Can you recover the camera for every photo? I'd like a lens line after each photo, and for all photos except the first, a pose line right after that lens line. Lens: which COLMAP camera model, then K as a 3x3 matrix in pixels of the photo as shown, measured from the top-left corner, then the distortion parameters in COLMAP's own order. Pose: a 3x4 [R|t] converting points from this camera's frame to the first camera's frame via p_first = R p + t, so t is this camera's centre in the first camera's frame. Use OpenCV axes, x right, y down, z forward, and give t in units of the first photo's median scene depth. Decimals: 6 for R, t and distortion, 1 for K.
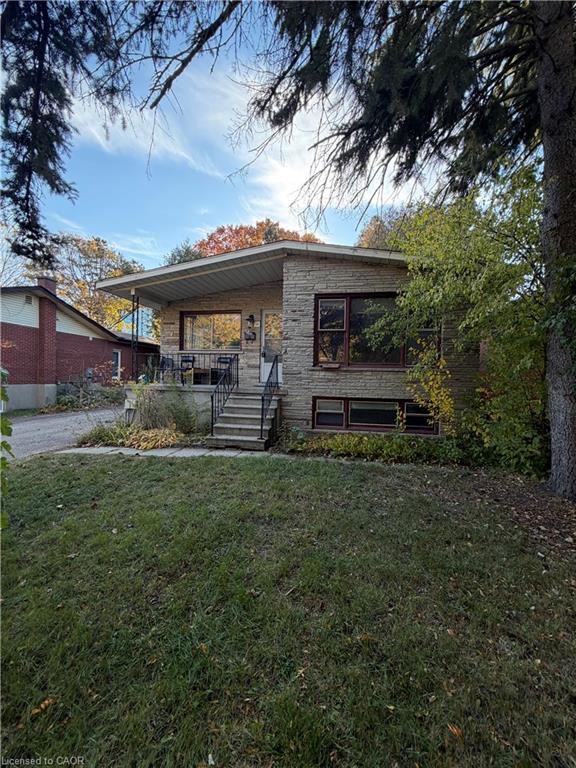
lens RADIAL K [[303.6, 0, 288.0], [0, 303.6, 384.0], [0, 0, 1]] dist [0.024730, 0.000342]
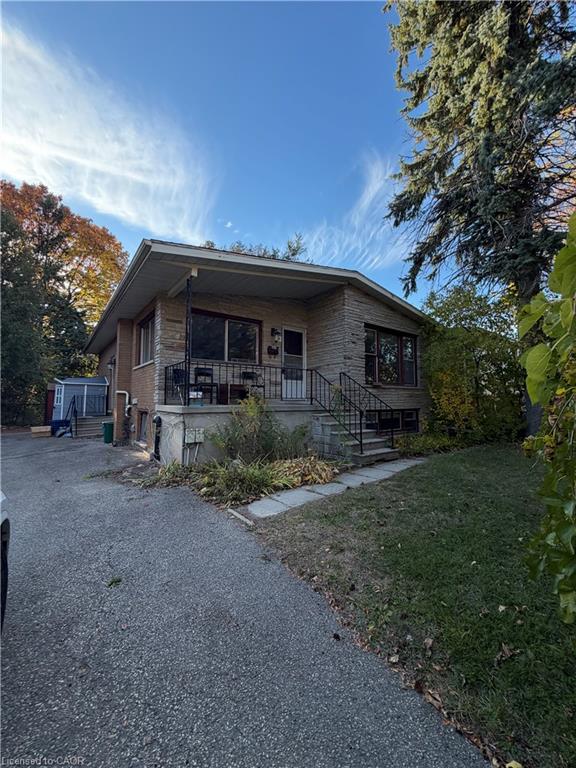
lens RADIAL K [[303.6, 0, 288.0], [0, 303.6, 384.0], [0, 0, 1]] dist [0.024730, 0.000342]
pose [[0.683740, 0.021795, 0.729400, -0.936703], [0.031355, 0.997753, -0.059206, 0.000614], [-0.729052, 0.063352, 0.681520, 0.418633]]
